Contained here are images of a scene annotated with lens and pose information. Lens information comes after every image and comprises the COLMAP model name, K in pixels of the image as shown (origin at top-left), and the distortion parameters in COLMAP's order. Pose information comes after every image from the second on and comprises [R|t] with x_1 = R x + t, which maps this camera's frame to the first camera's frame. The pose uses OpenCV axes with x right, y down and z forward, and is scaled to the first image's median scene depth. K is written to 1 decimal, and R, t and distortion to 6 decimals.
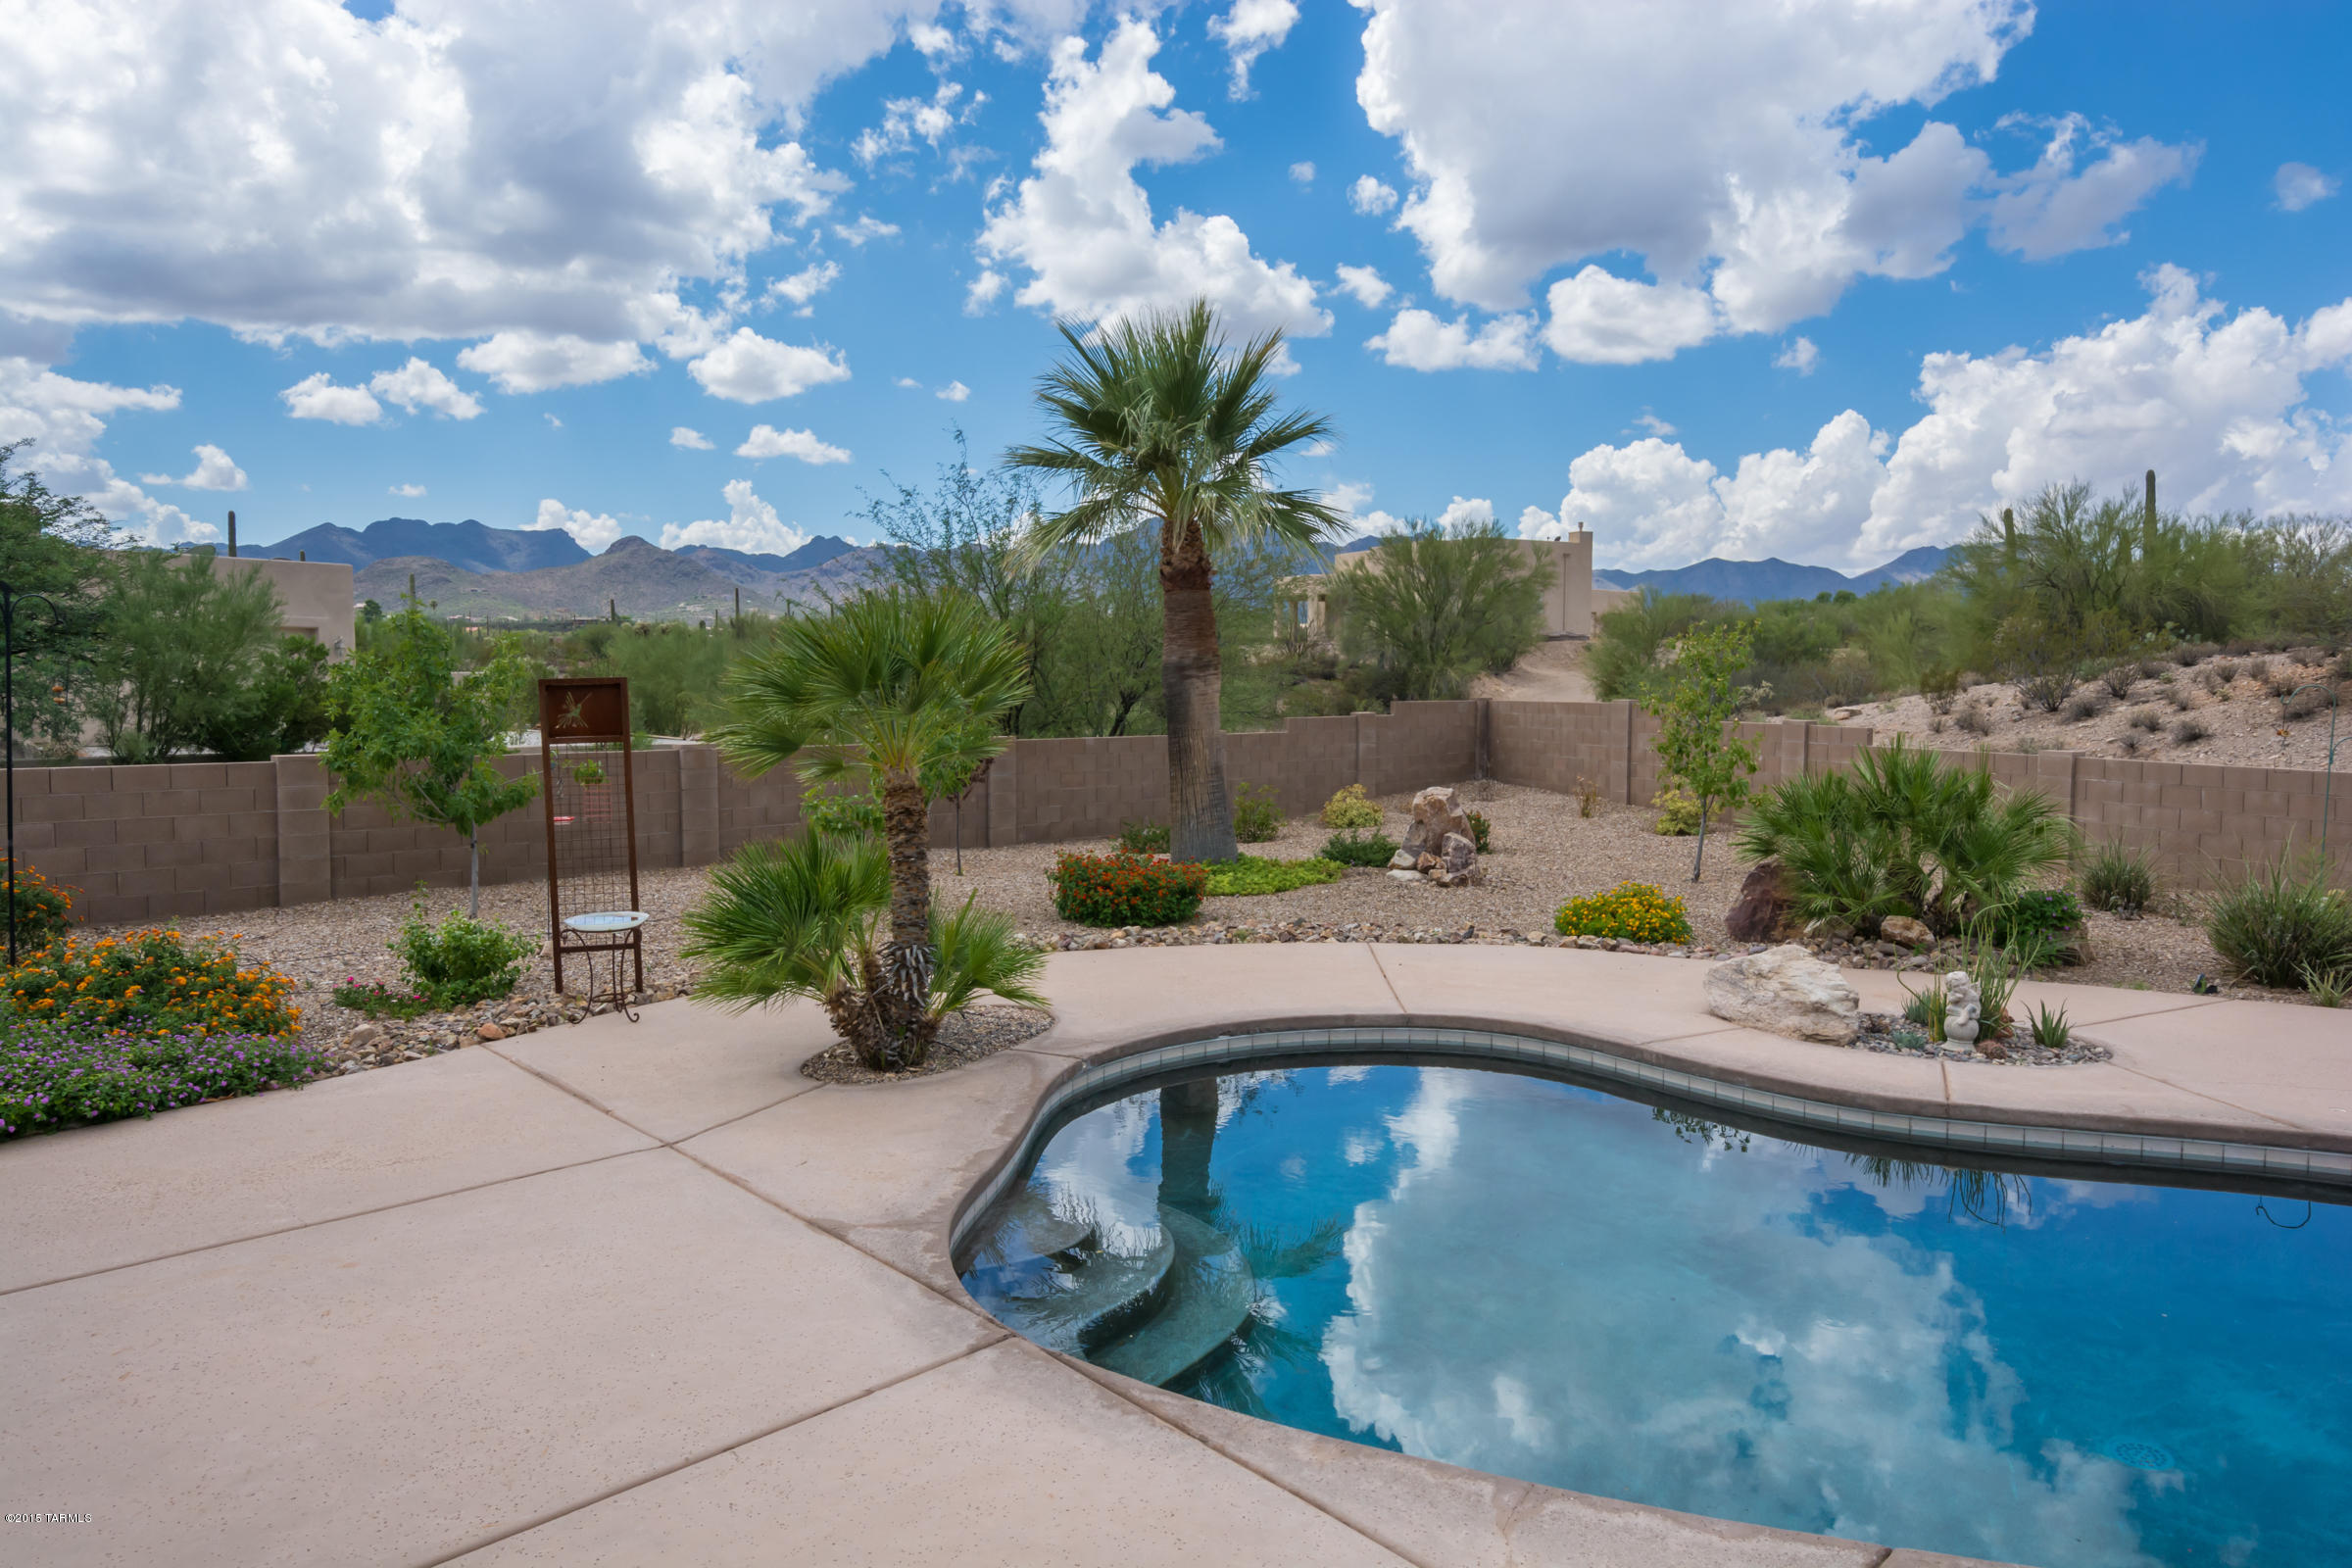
lens RADIAL K [[1586.1, 0, 1189.8], [0, 1586.1, 786.0], [0, 0, 1]] dist [0.039947, -0.033253]
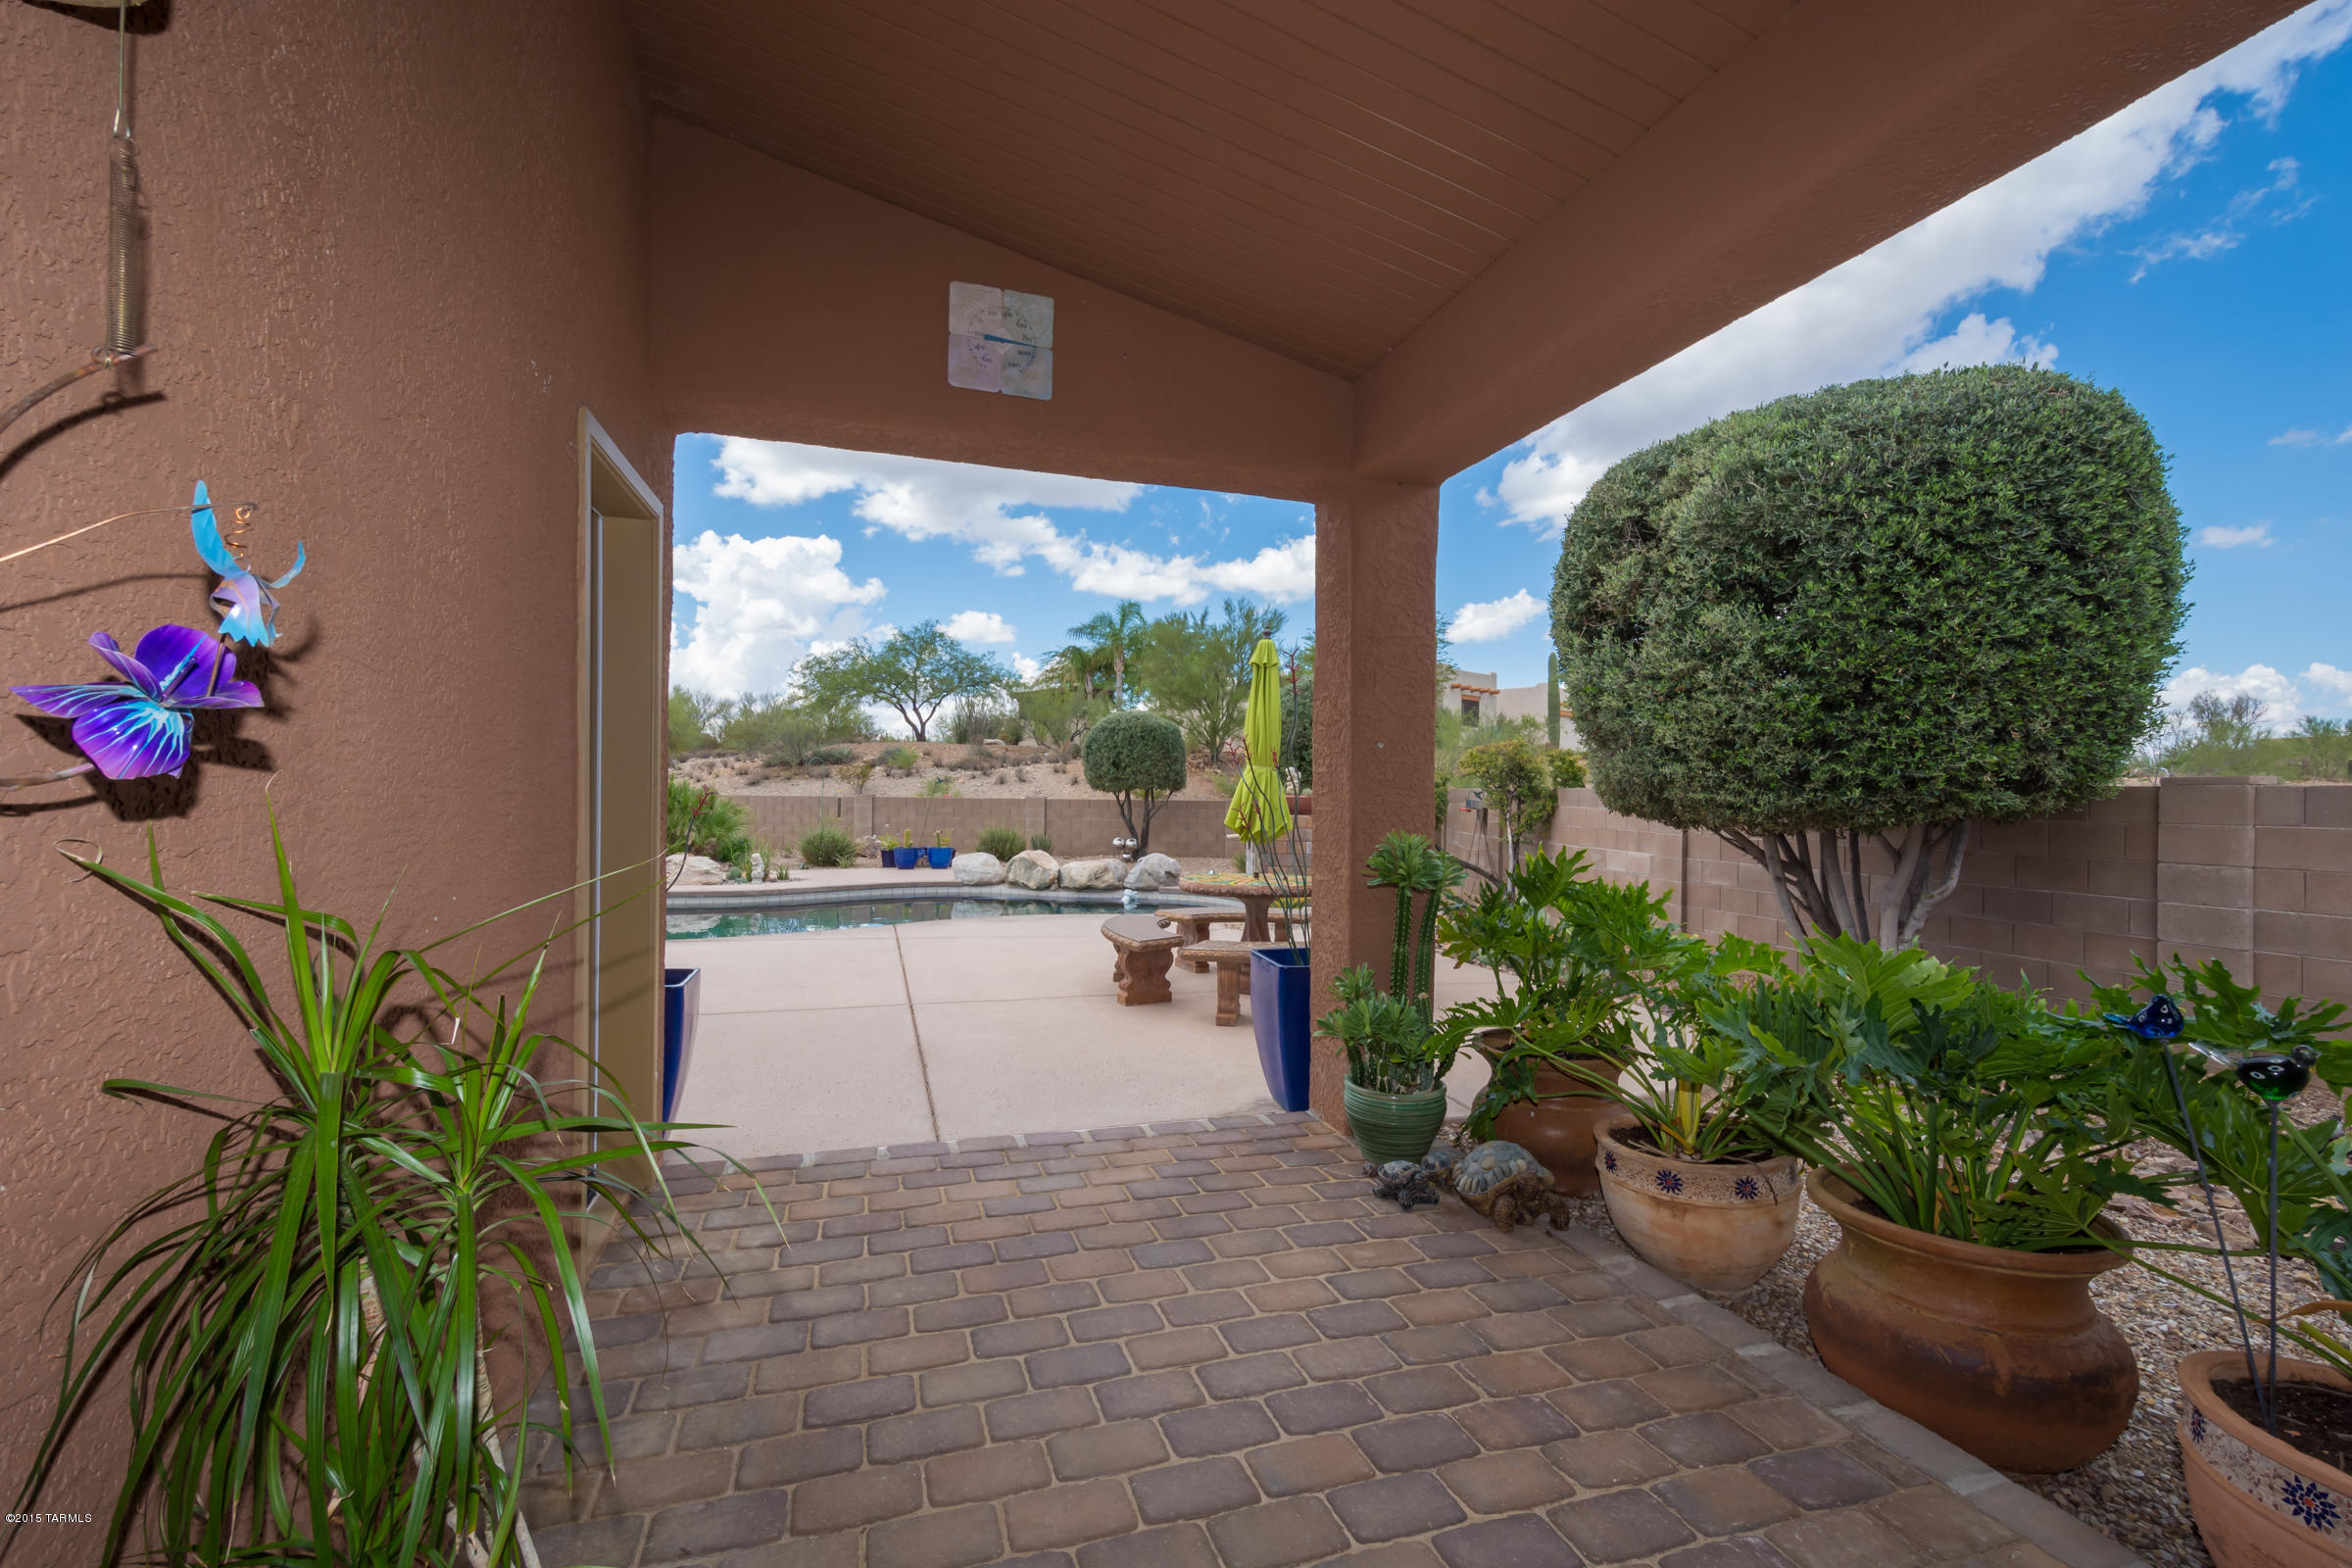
lens RADIAL K [[1023.0, 0, 1187.3], [0, 1023.0, 795.0], [0, 0, 1]] dist [0.026058, -0.010346]
pose [[0.466008, 0.002001, 0.884778, -0.382911], [0.048448, 0.998439, -0.027775, 0.056577], [-0.883453, 0.055809, 0.465184, -0.233703]]
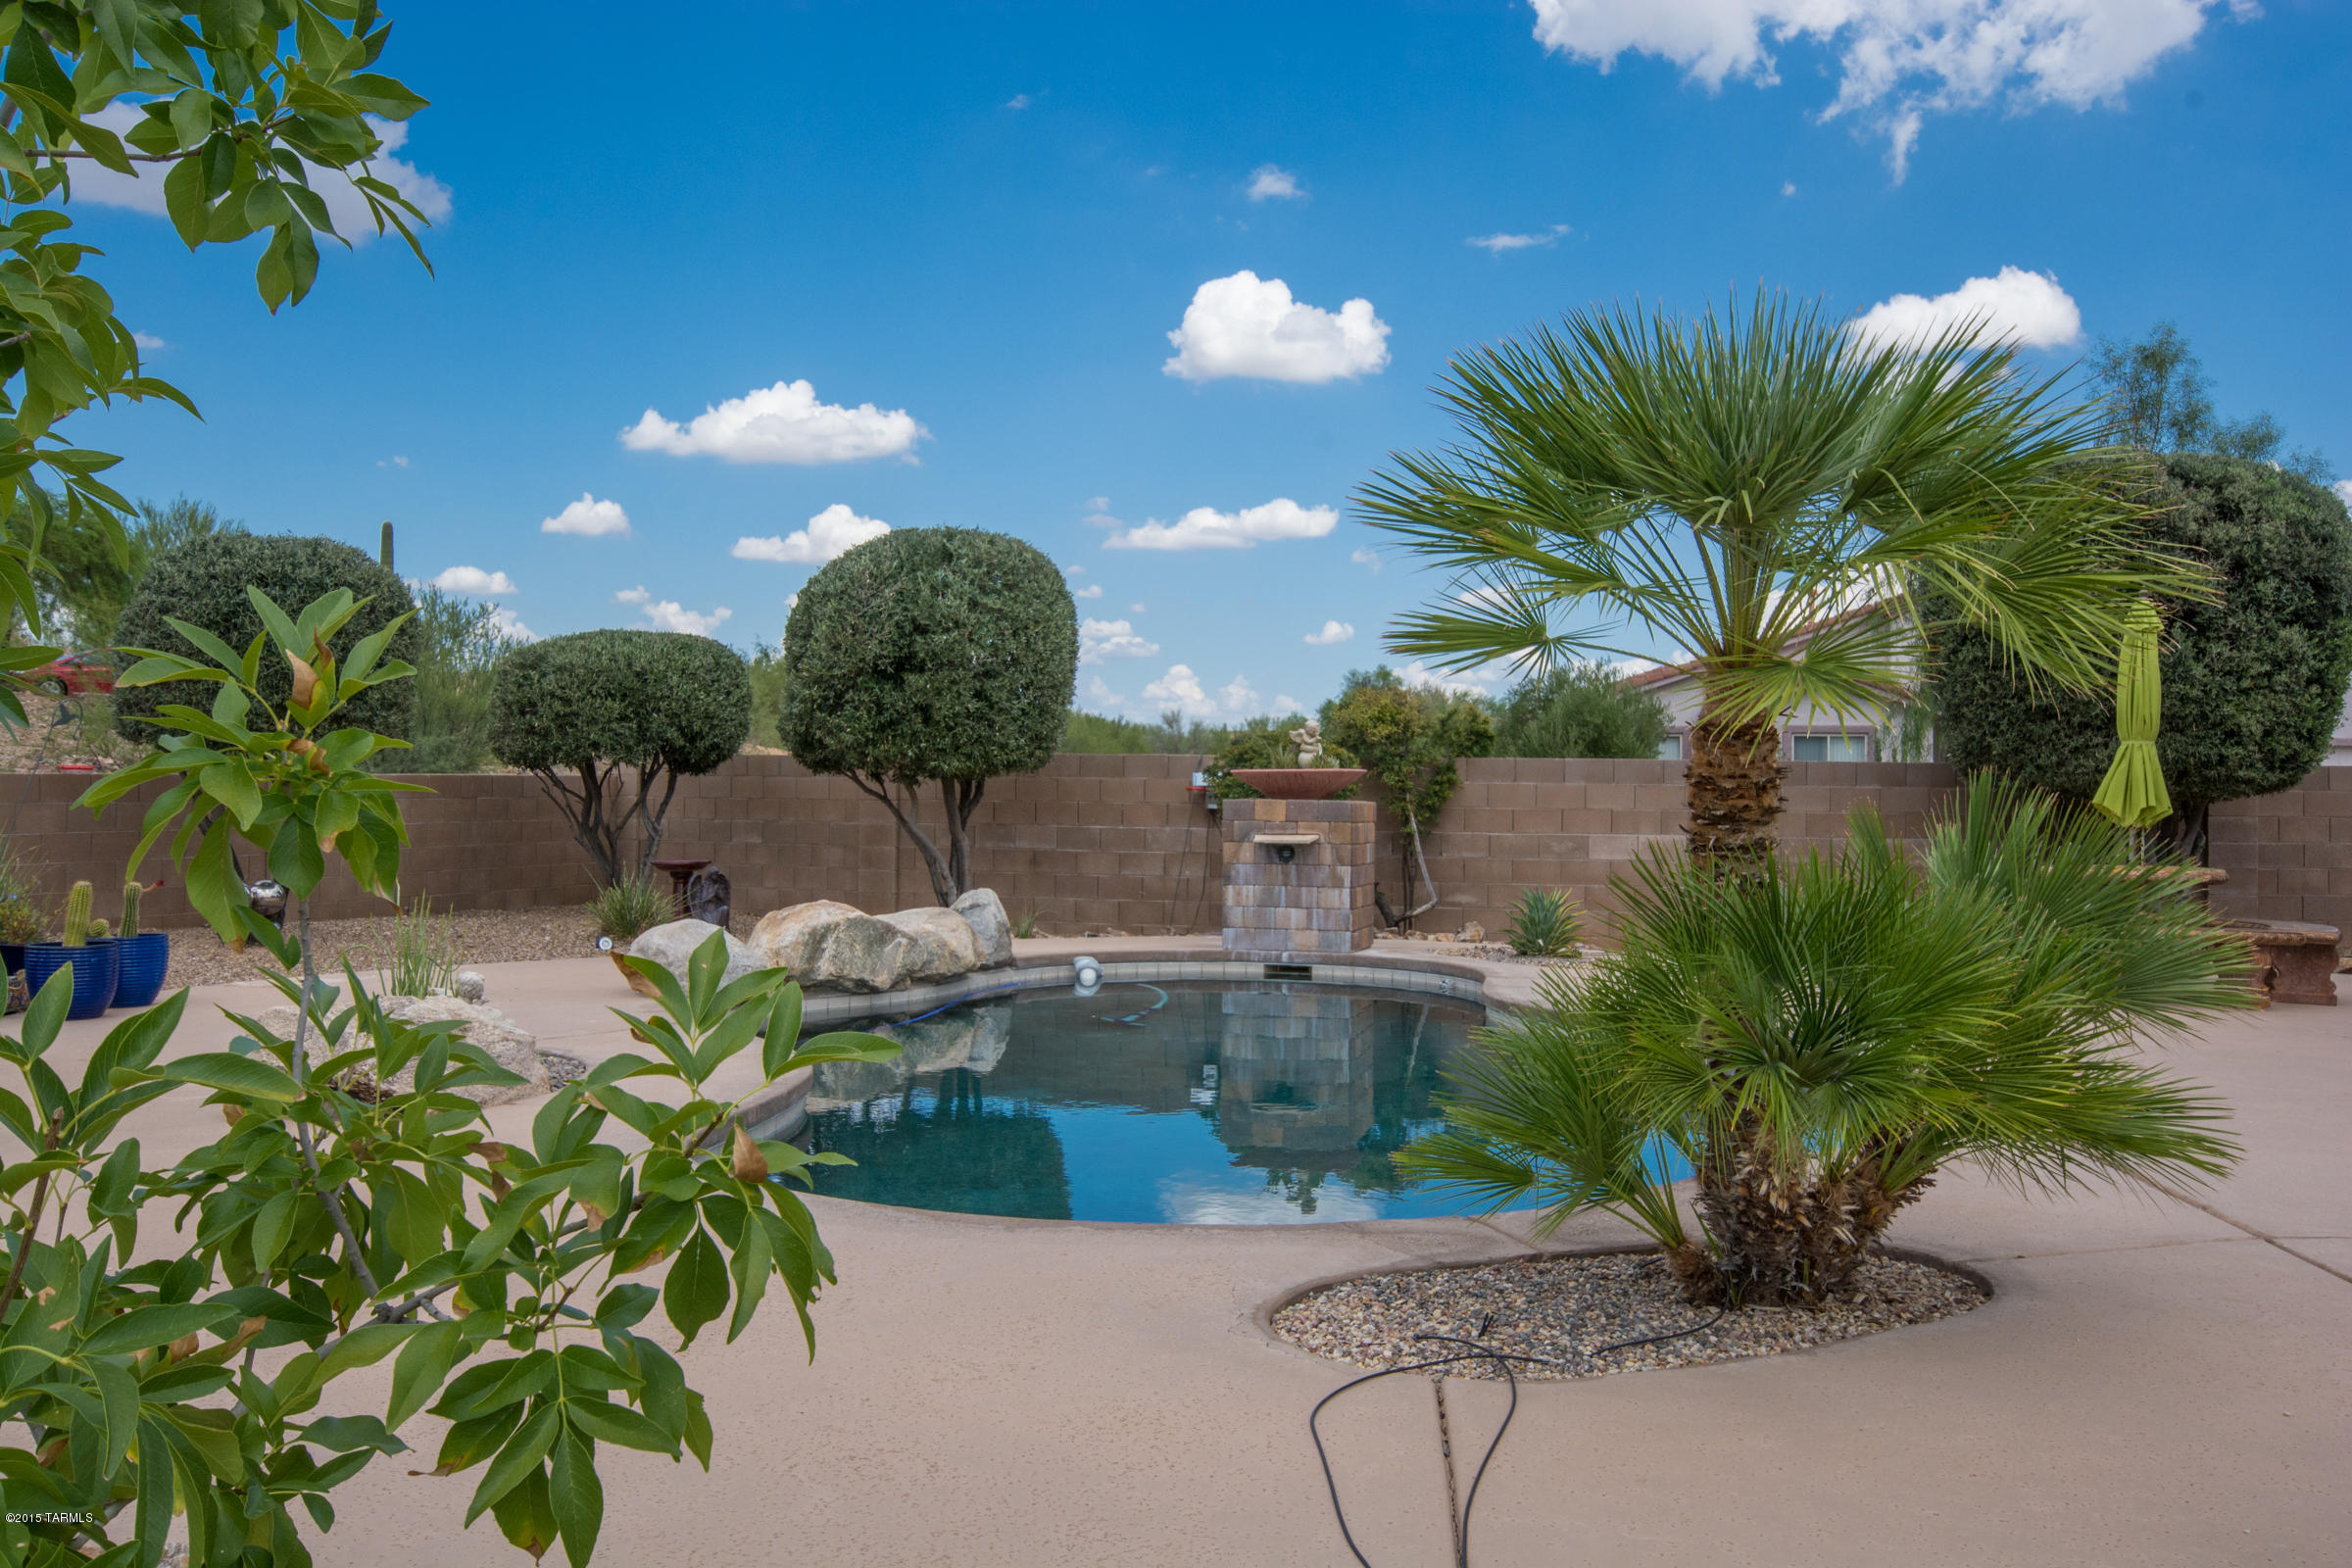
lens RADIAL K [[2121.7, 0, 1176.0], [0, 2121.7, 784.0], [0, 0, 1]] dist [0.004420, 0.005308]
pose [[-0.725029, -0.013271, 0.688591, -0.267196], [0.034033, 0.997903, 0.055066, -0.011597], [-0.687877, 0.063359, -0.723056, 0.842540]]
